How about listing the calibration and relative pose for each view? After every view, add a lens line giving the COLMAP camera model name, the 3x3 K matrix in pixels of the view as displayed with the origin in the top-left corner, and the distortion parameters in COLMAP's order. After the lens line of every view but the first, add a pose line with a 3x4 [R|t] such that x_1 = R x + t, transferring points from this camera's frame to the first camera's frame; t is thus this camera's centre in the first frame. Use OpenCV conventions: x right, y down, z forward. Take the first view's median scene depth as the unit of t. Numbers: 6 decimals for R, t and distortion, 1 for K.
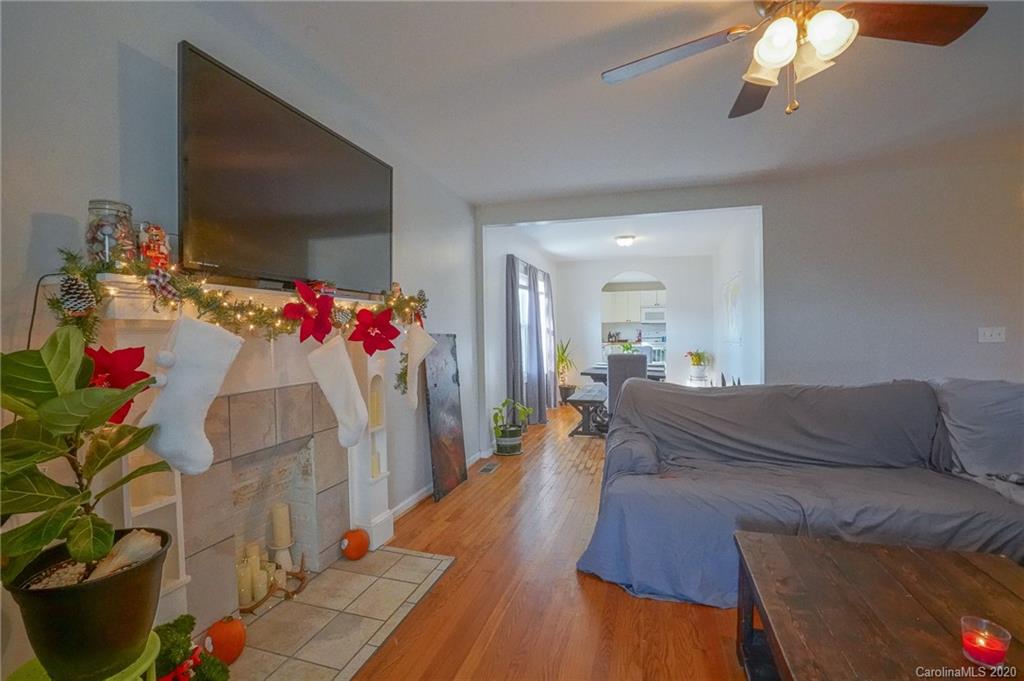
lens RADIAL K [[477.2, 0, 516.4], [0, 477.2, 342.7], [0, 0, 1]] dist [-0.055172, 0.019395]
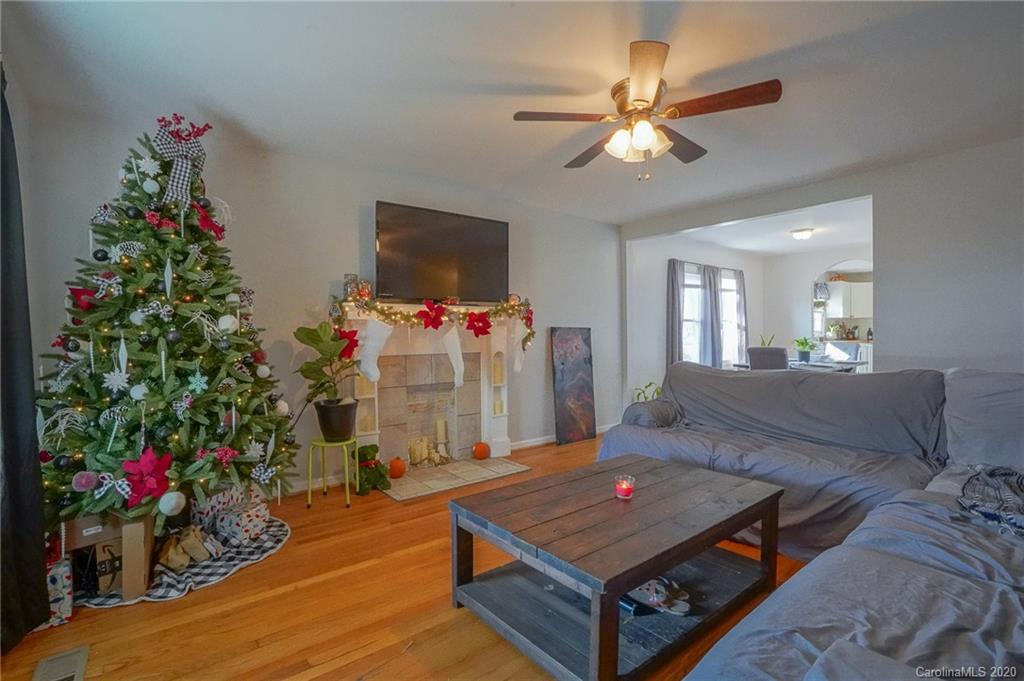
lens RADIAL K [[477.2, 0, 508.1], [0, 477.2, 340.0], [0, 0, 1]] dist [-0.055172, 0.019395]
pose [[0.821079, 0.011647, -0.570695, 0.763269], [-0.012537, 0.999919, 0.002368, 0.026969], [0.570676, 0.005211, 0.821159, -0.376650]]
